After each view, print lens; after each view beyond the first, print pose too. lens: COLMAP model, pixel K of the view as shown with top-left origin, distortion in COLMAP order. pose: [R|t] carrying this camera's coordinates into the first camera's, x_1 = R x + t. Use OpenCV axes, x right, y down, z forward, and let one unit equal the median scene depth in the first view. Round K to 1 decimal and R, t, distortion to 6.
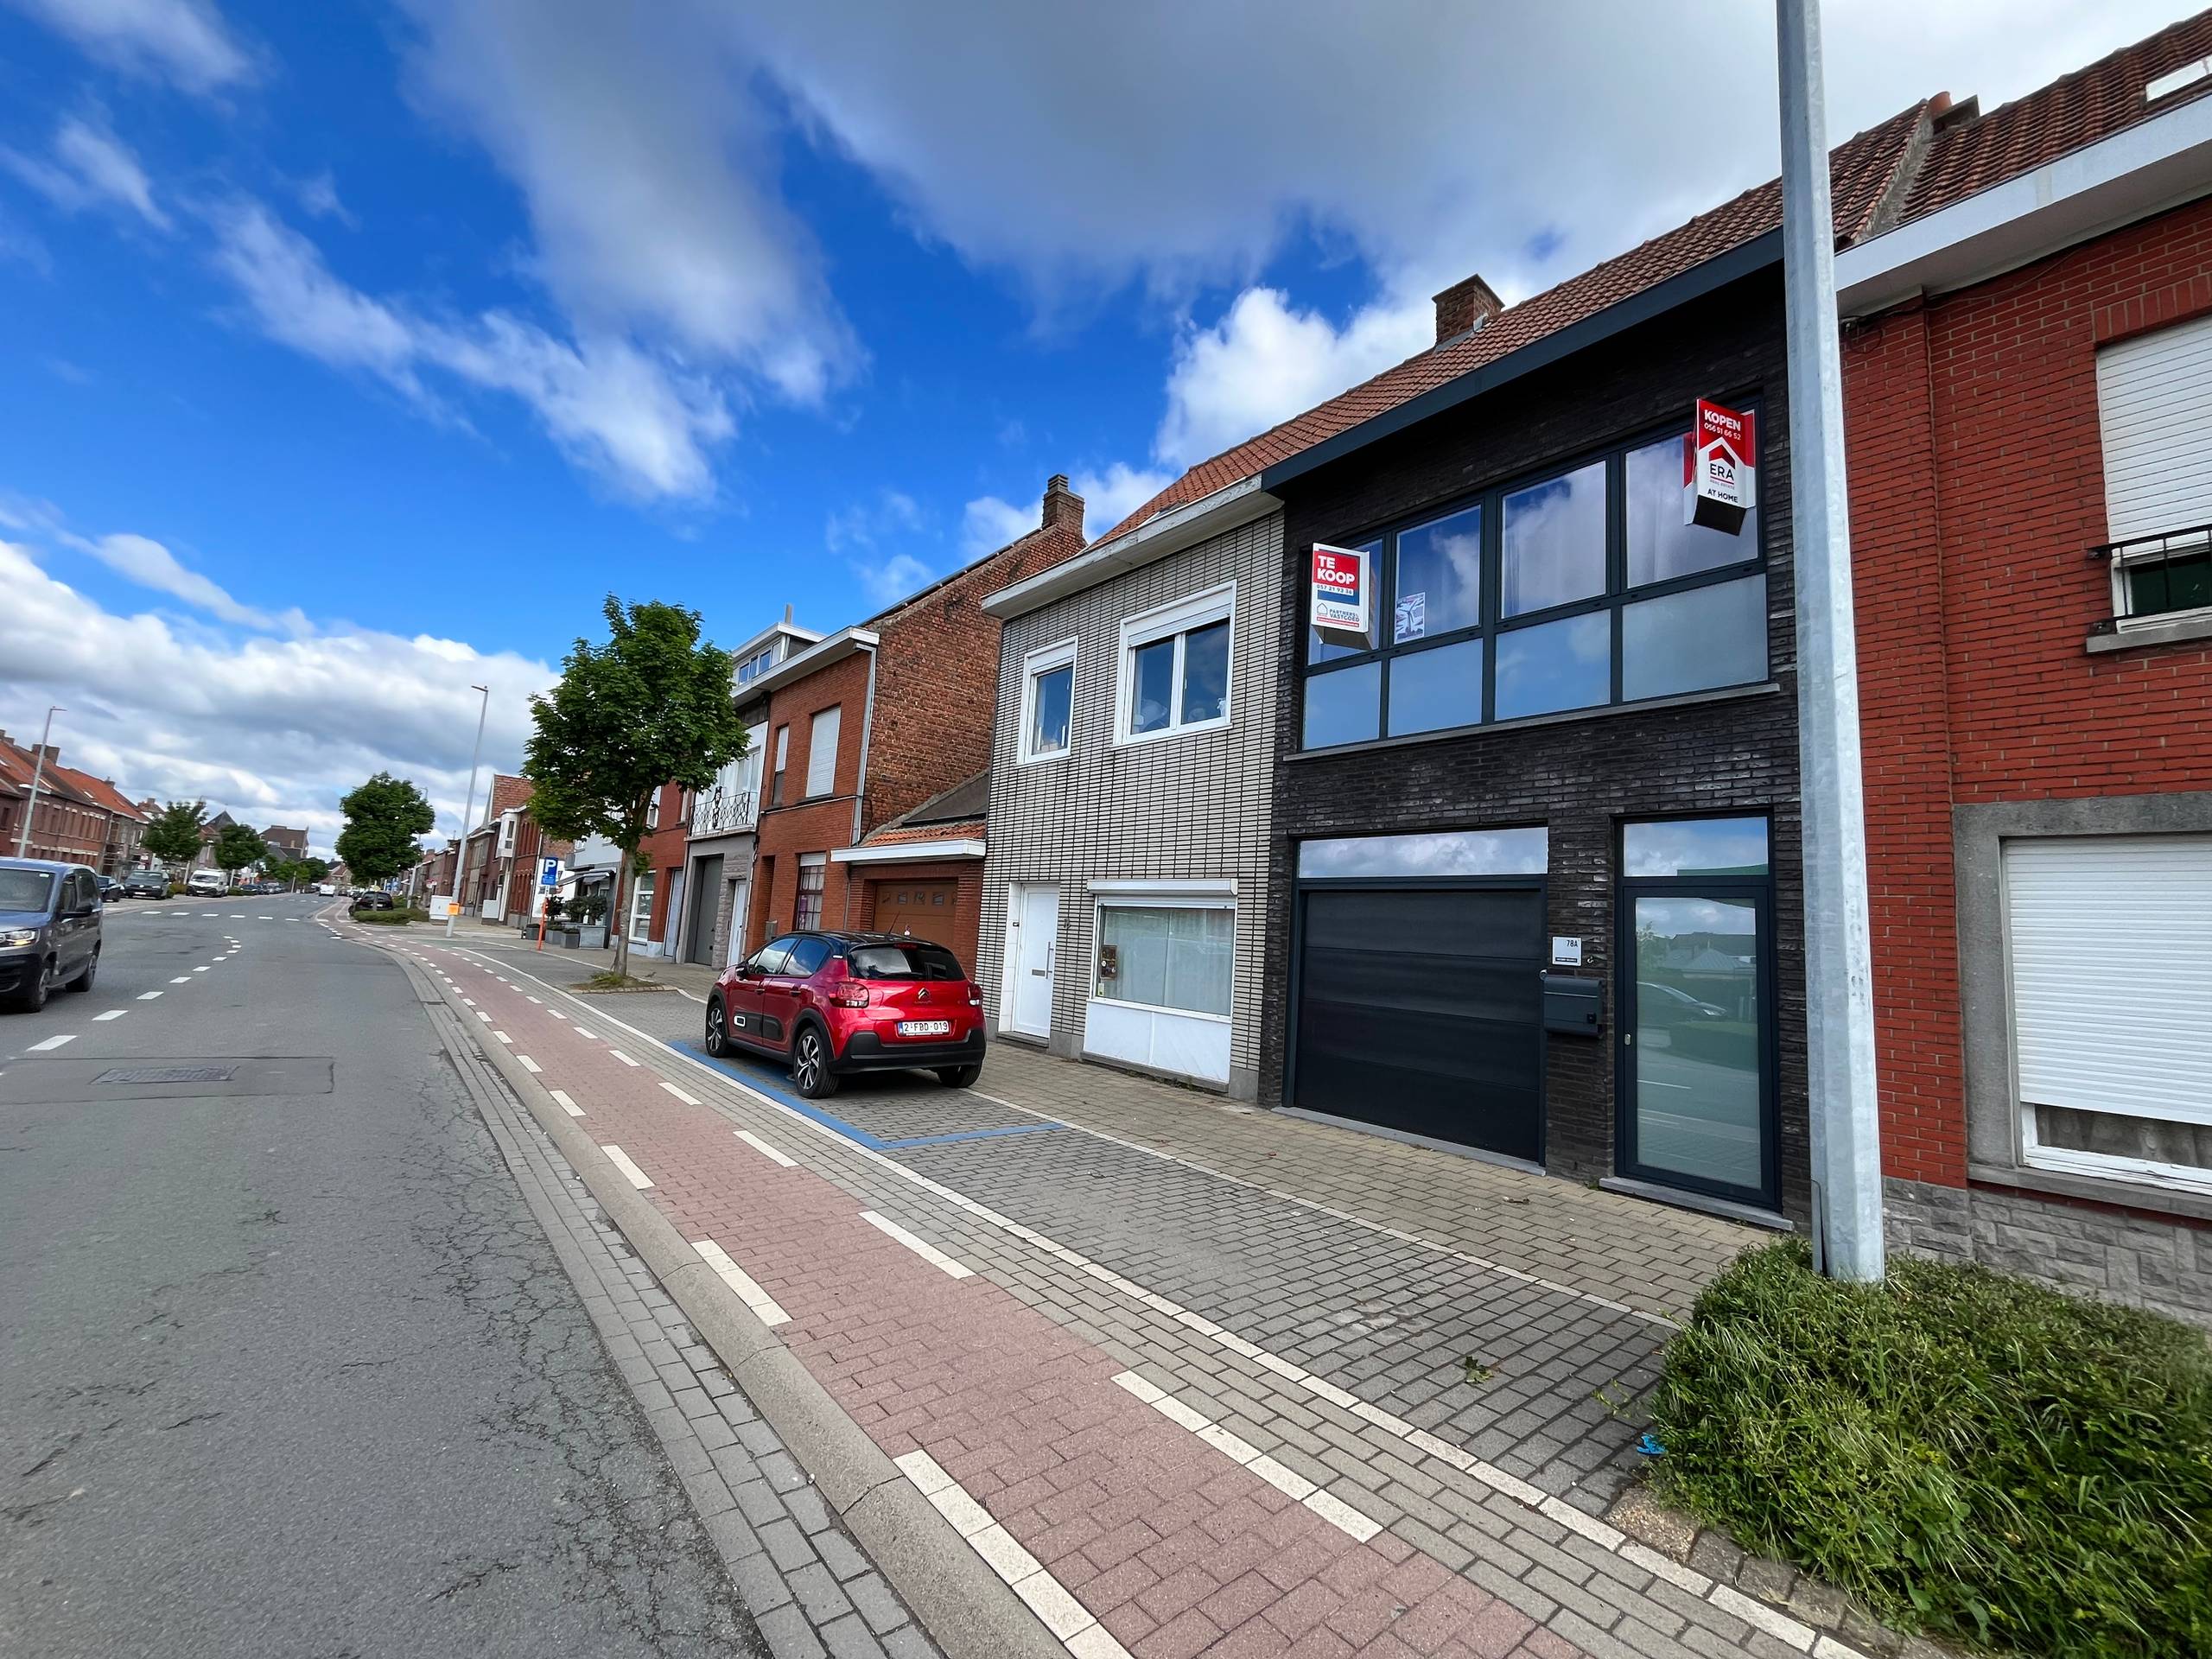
lens RADIAL K [[883.8, 0, 1100.0], [0, 883.8, 829.9], [0, 0, 1]] dist [-0.003926, -0.000133]
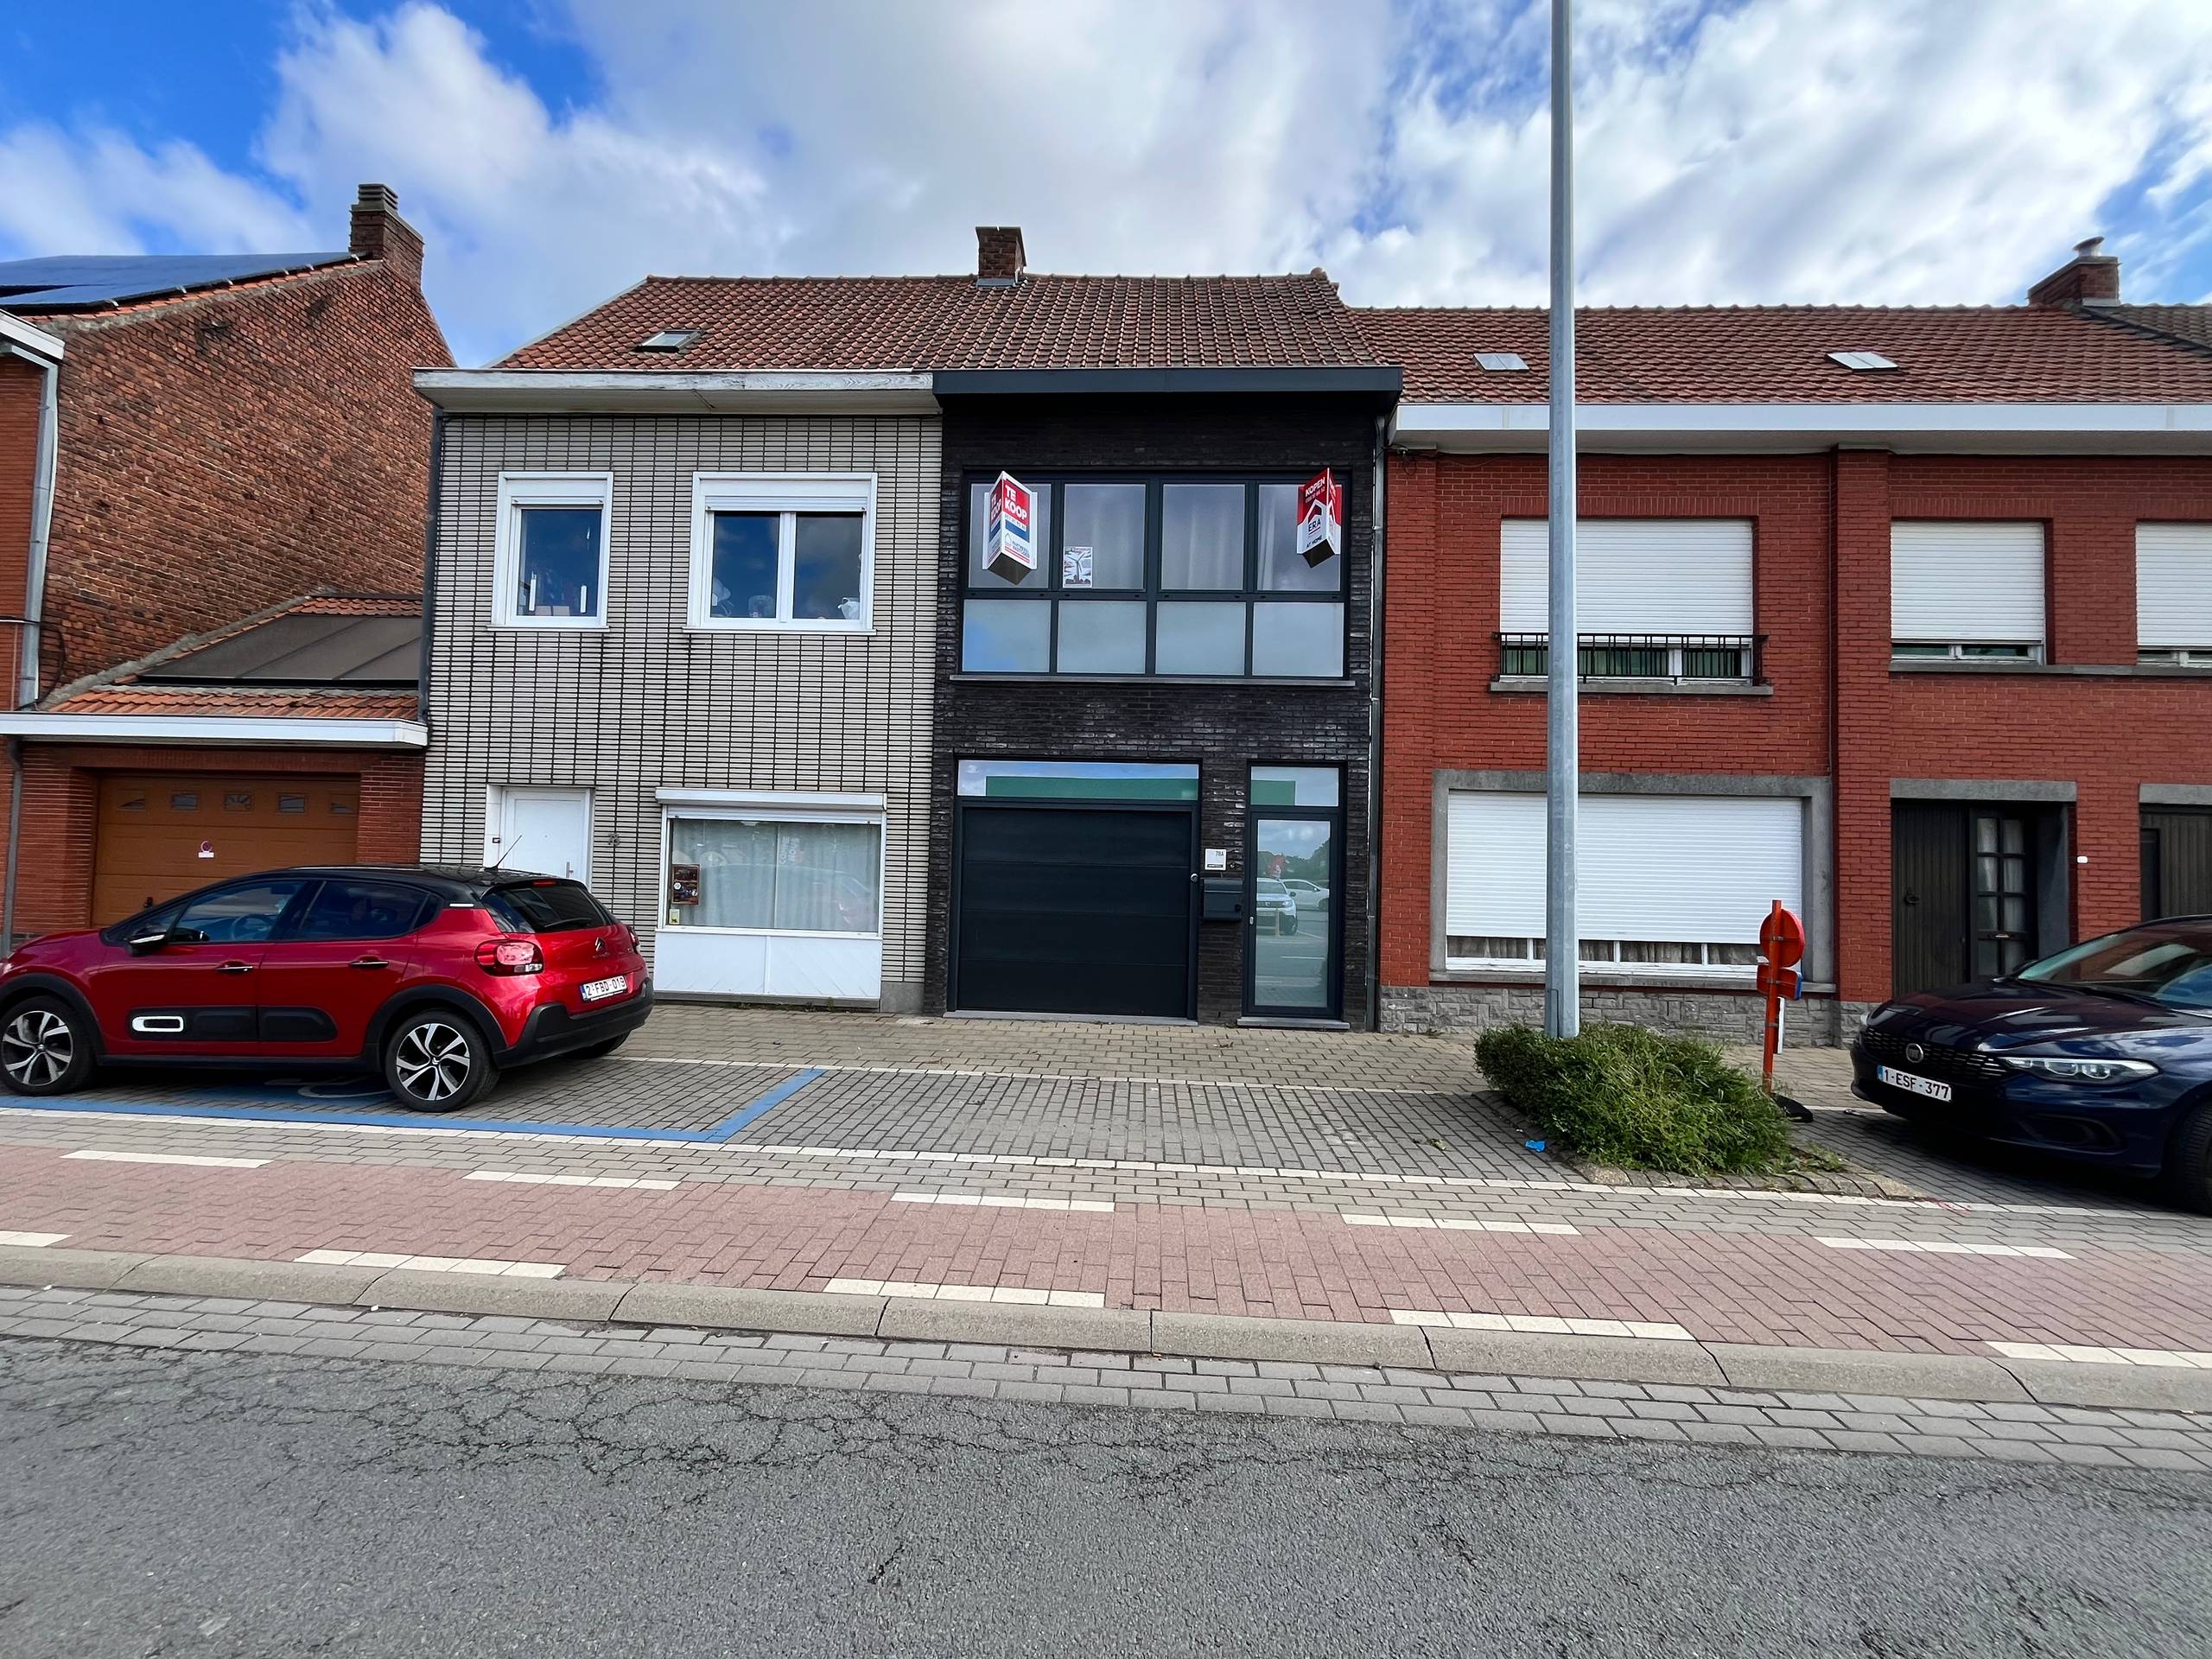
lens RADIAL K [[883.8, 0, 1101.2], [0, 883.8, 830.8], [0, 0, 1]] dist [-0.003926, -0.000133]
pose [[0.684487, -0.017076, 0.728825, -0.461347], [-0.072567, 0.993165, 0.091422, -0.012605], [-0.725404, -0.115465, 0.678570, 0.183696]]
